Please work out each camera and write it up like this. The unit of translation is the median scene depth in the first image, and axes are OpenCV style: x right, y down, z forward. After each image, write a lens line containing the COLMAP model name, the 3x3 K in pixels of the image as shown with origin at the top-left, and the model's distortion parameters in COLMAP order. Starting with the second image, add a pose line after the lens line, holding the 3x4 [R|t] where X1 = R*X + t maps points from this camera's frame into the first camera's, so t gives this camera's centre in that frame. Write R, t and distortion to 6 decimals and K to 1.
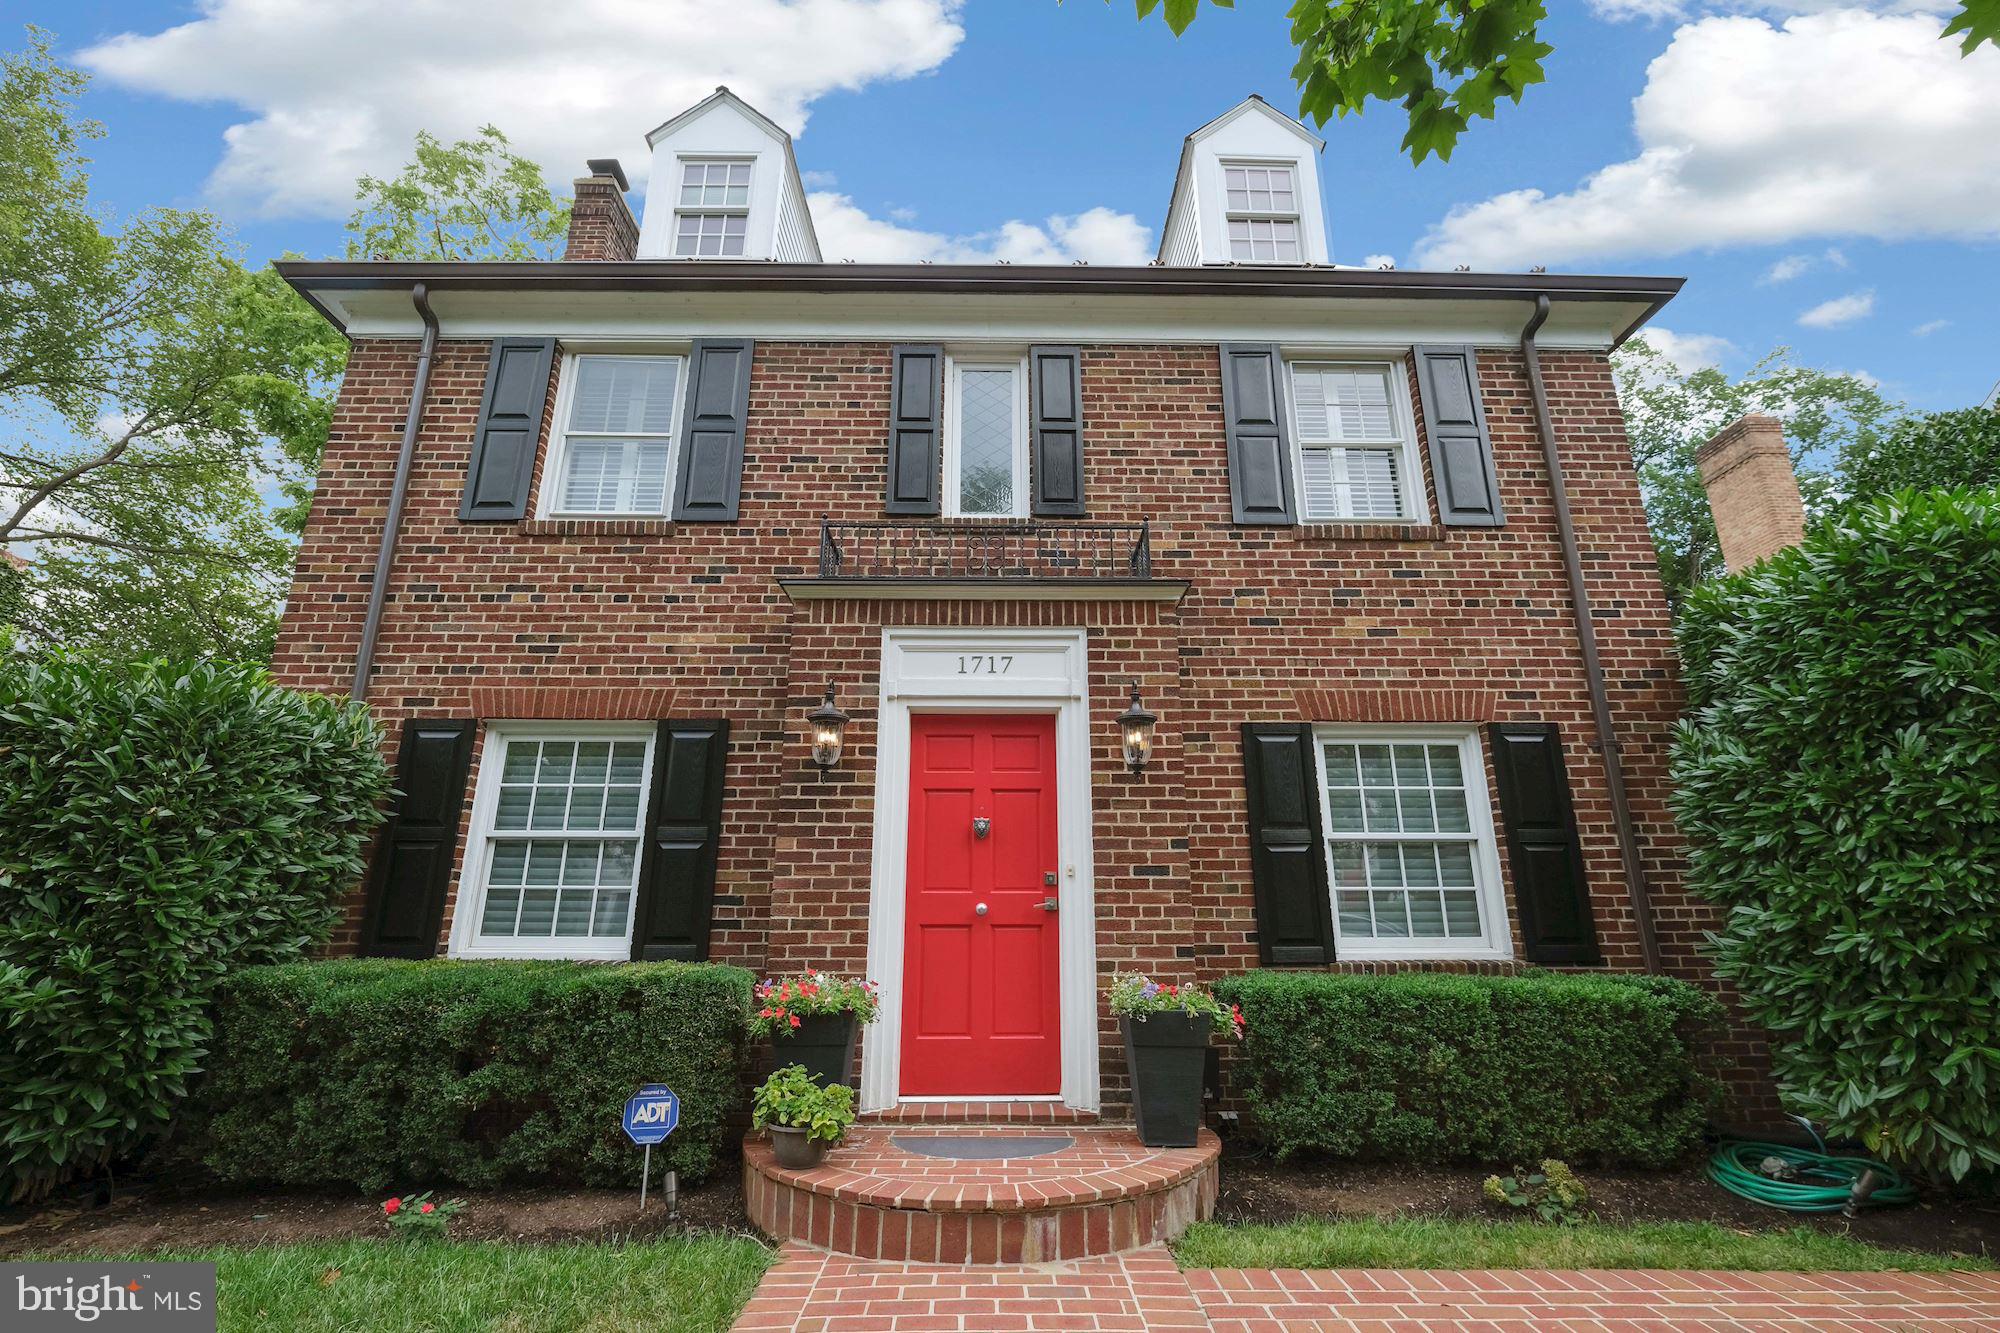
lens RADIAL K [[888.0, 0, 991.6], [0, 888.0, 663.3], [0, 0, 1]] dist [-0.007918, 0.000855]
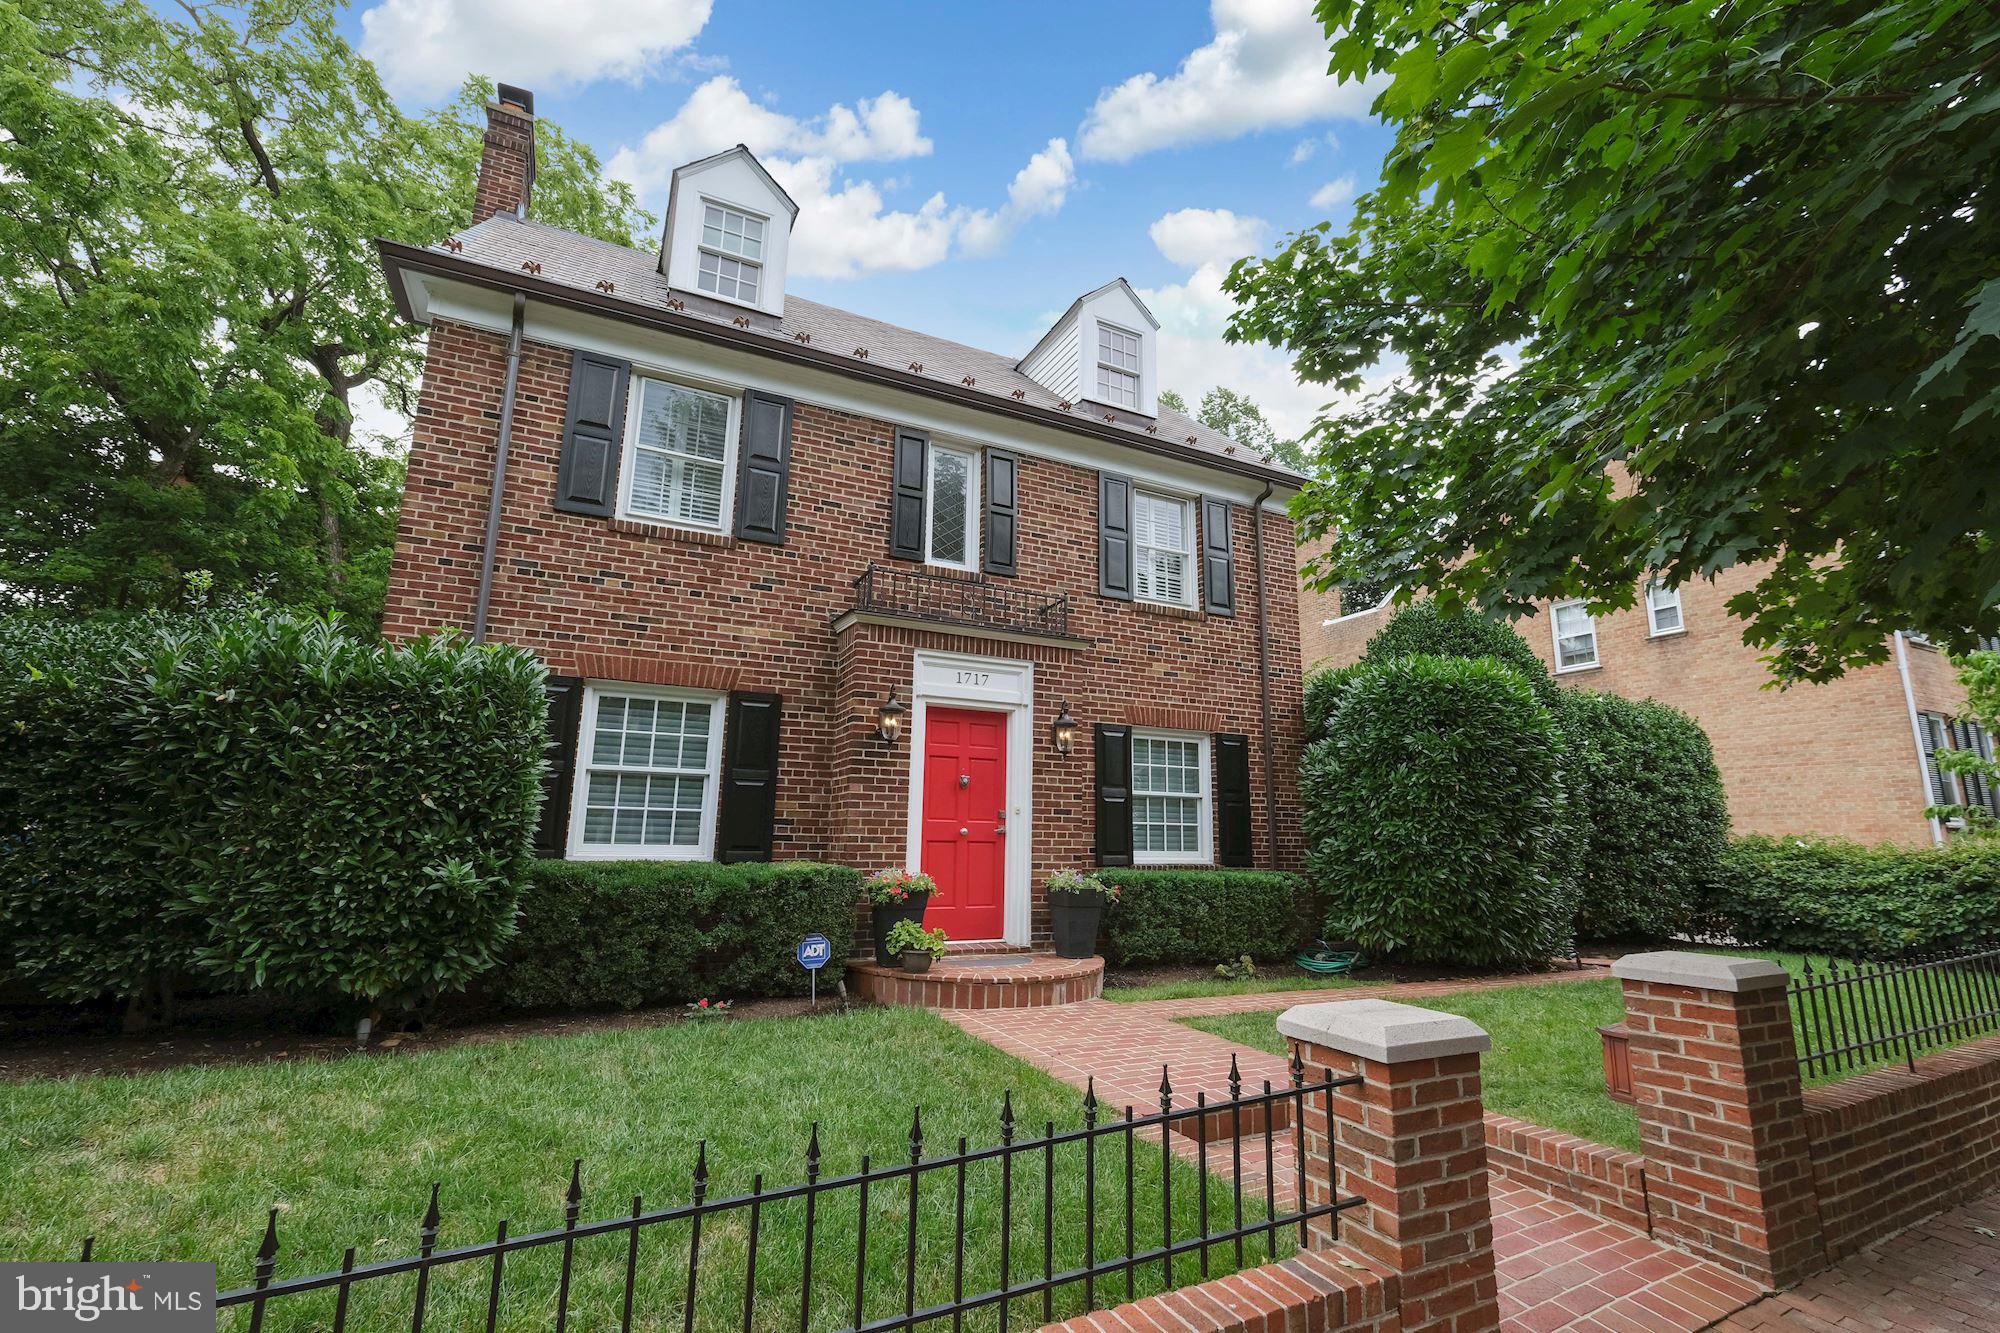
lens RADIAL K [[888.0, 0, 1011.0], [0, 888.0, 665.4], [0, 0, 1]] dist [-0.007918, 0.000855]
pose [[0.900526, 0.098140, 0.423581, -0.572824], [-0.138151, 0.988294, 0.064729, -0.124010], [-0.412270, -0.116808, 0.903543, -0.412788]]
